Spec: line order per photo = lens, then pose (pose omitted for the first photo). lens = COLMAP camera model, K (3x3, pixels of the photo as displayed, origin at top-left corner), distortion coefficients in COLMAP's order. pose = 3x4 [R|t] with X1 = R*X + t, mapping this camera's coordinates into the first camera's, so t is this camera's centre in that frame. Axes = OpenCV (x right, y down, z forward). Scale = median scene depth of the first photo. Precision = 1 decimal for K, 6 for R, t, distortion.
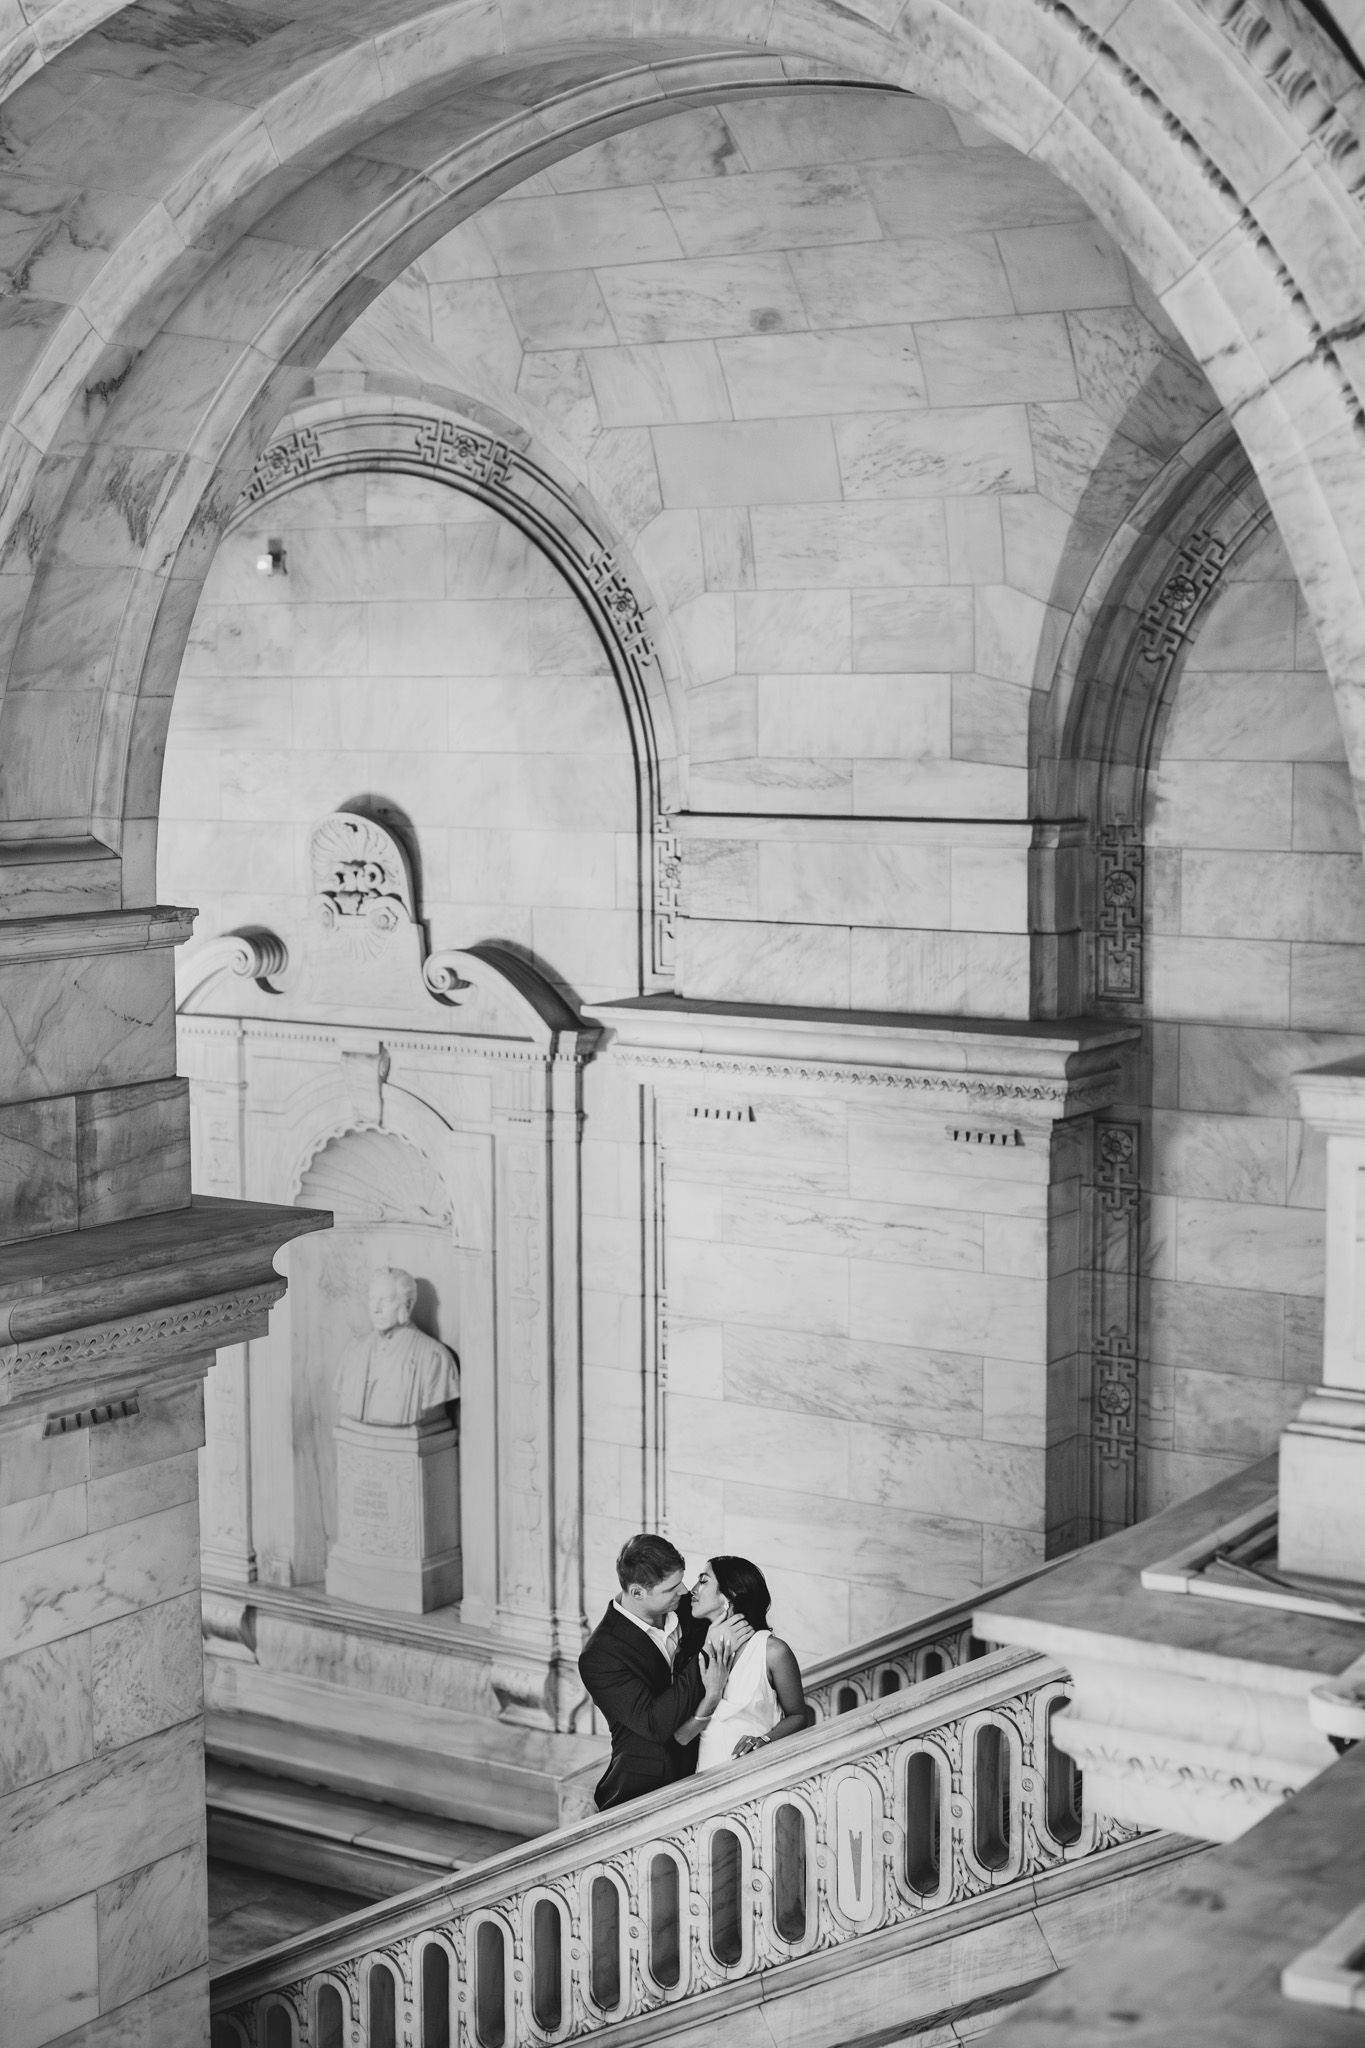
lens RADIAL K [[2992.5, 0, 682.5], [0, 2992.5, 1024.0], [0, 0, 1]] dist [0.000875, -0.004607]
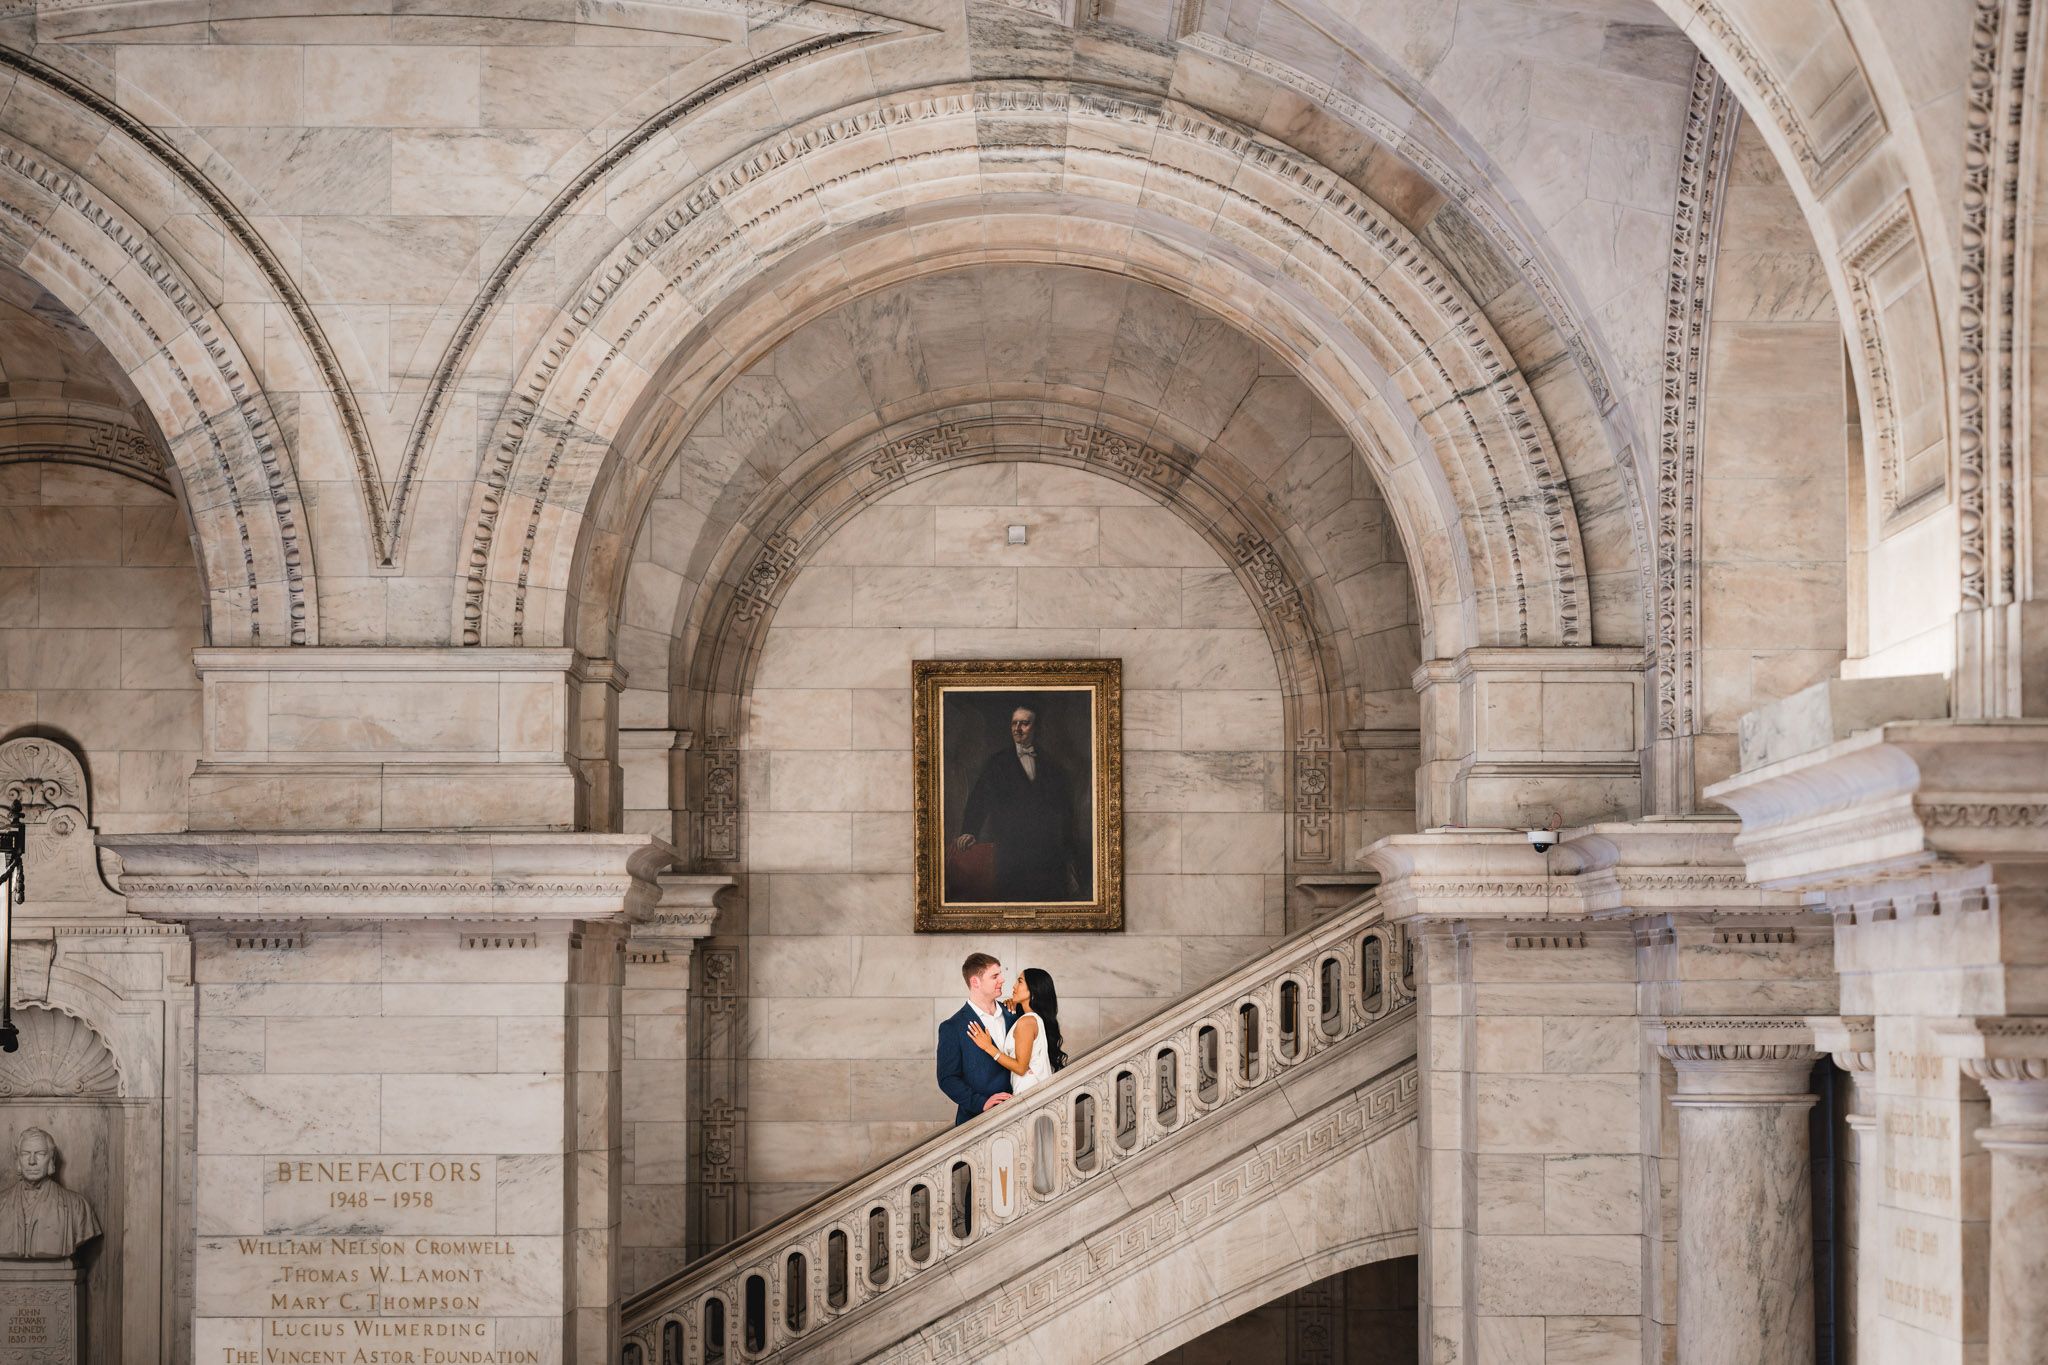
lens RADIAL K [[3064.4, 0, 1270.1], [0, 3064.4, 743.5], [0, 0, 1]] dist [0.000406, -0.013983]
pose [[0.851958, 0.012134, 0.523470, -0.390619], [0.053318, 0.992525, -0.109782, 0.110020], [-0.520889, 0.121440, 0.844942, -0.356044]]
